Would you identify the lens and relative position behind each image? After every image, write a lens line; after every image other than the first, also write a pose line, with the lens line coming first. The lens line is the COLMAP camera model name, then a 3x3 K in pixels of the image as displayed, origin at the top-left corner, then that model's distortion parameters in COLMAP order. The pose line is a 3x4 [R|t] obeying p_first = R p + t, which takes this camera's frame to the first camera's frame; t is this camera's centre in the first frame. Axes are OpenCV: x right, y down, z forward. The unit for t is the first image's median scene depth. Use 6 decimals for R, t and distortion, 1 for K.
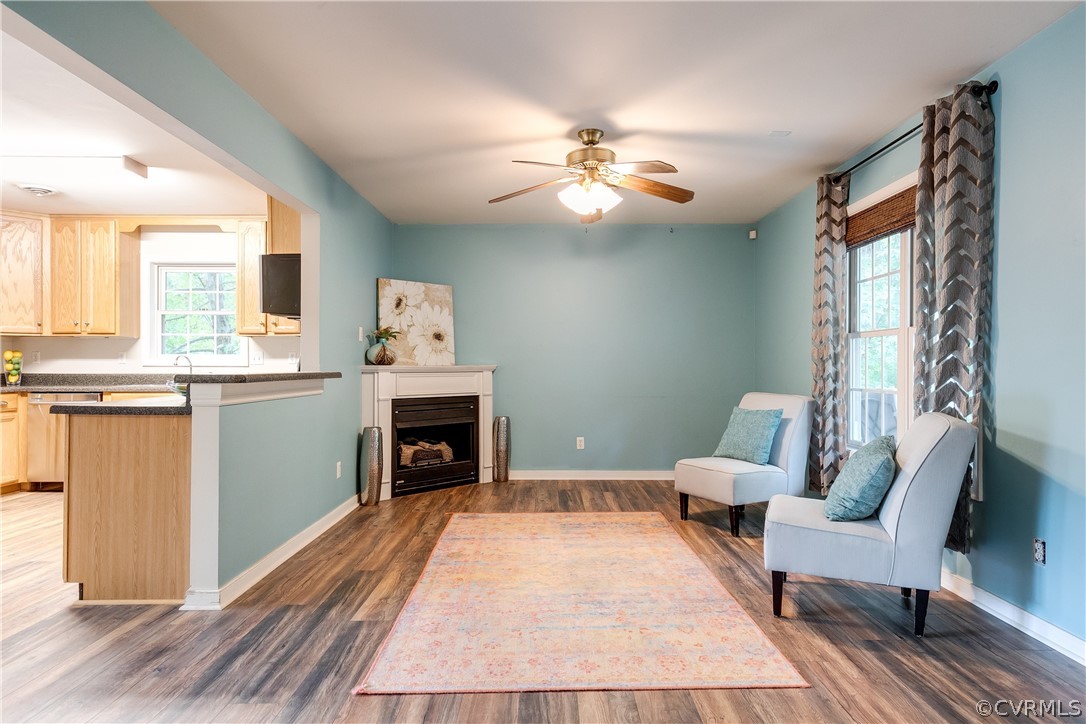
lens RADIAL K [[619.7, 0, 550.5], [0, 619.7, 361.3], [0, 0, 1]] dist [0.013119, -0.002638]
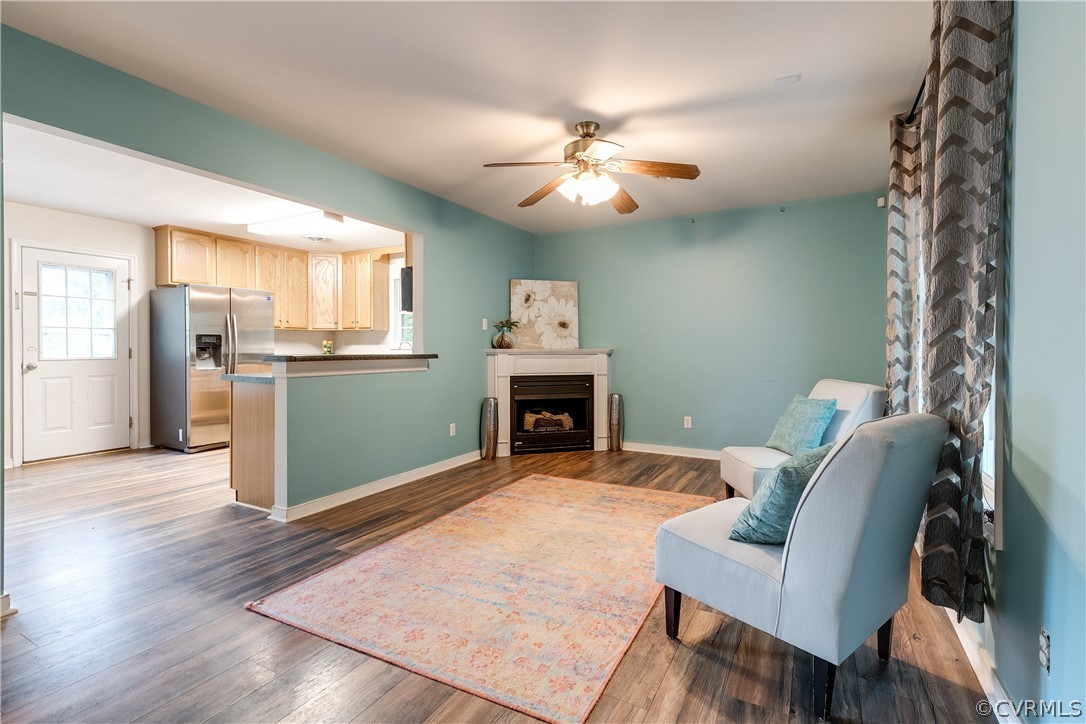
lens RADIAL K [[497.1, 0, 551.0], [0, 497.1, 350.3], [0, 0, 1]] dist [0.009569, -0.002151]
pose [[0.877824, 0.001102, -0.478982, 0.300811], [0.003312, 0.999959, 0.008371, 0.001265], [0.478972, -0.008935, 0.877785, 0.169919]]
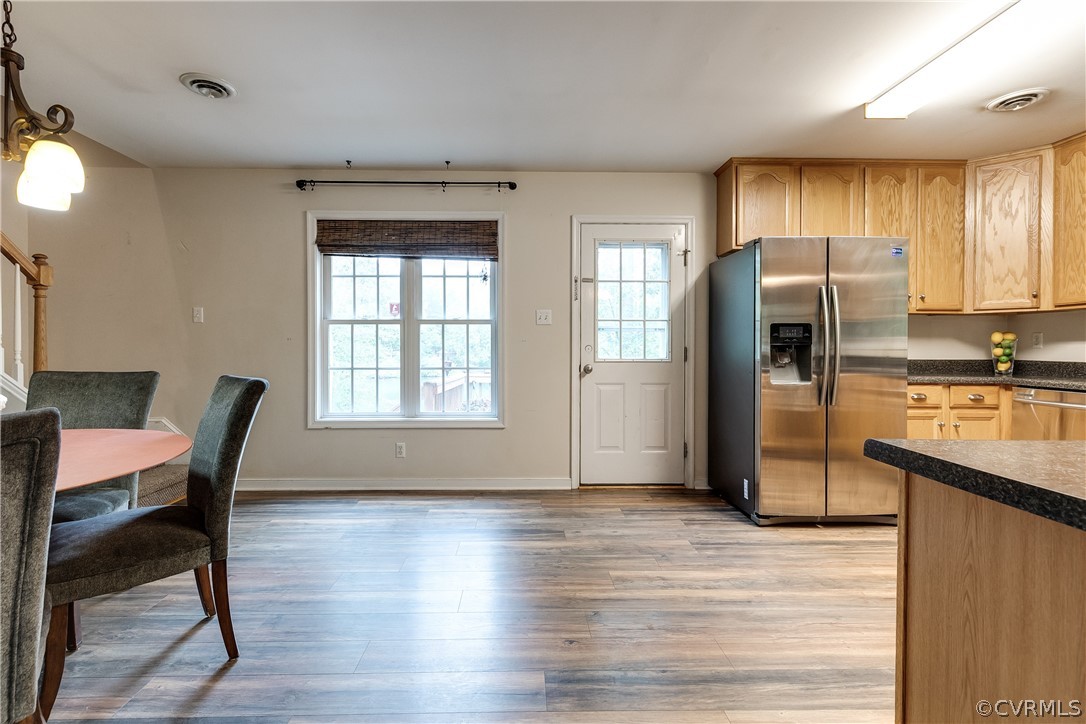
lens RADIAL K [[497.1, 0, 526.8], [0, 497.1, 350.7], [0, 0, 1]] dist [0.009569, -0.002151]
pose [[0.014709, 0.006469, -0.999871, -0.253072], [0.000385, 0.999979, 0.006475, 0.003222], [0.999892, -0.000480, 0.014706, 0.427538]]
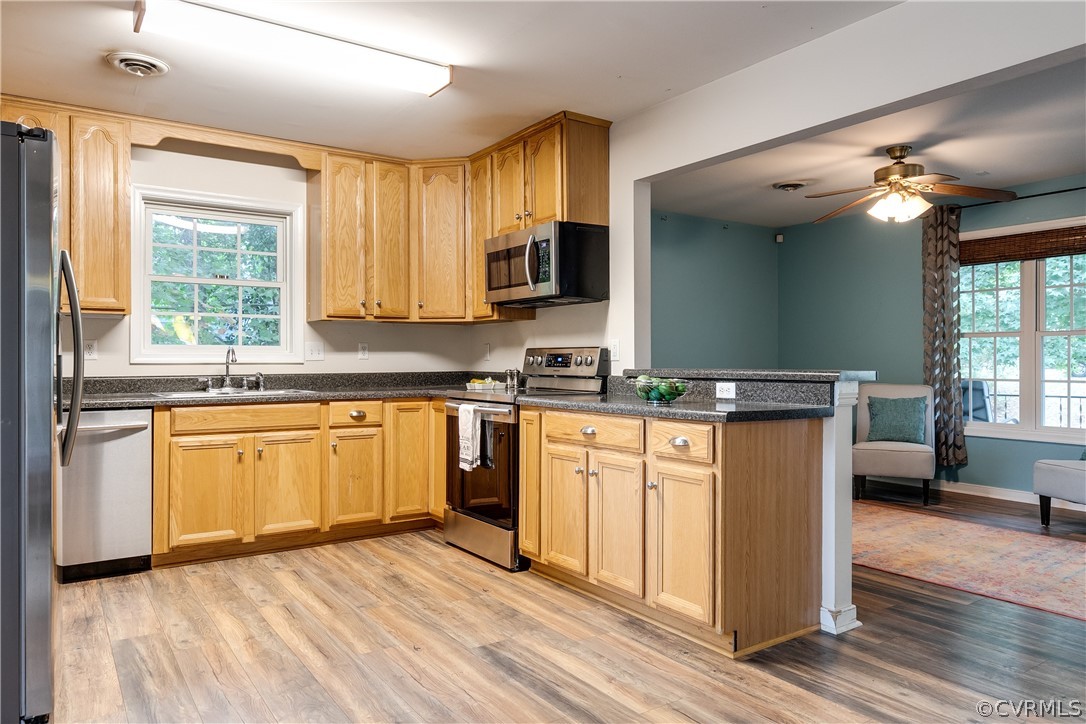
lens RADIAL K [[738.8, 0, 556.7], [0, 738.8, 359.9], [0, 0, 1]] dist [0.010609, -0.001424]
pose [[0.817289, -0.002442, 0.576222, -0.863219], [-0.001482, 0.999979, 0.006340, -0.001217], [-0.576226, -0.006035, 0.817268, 0.203591]]
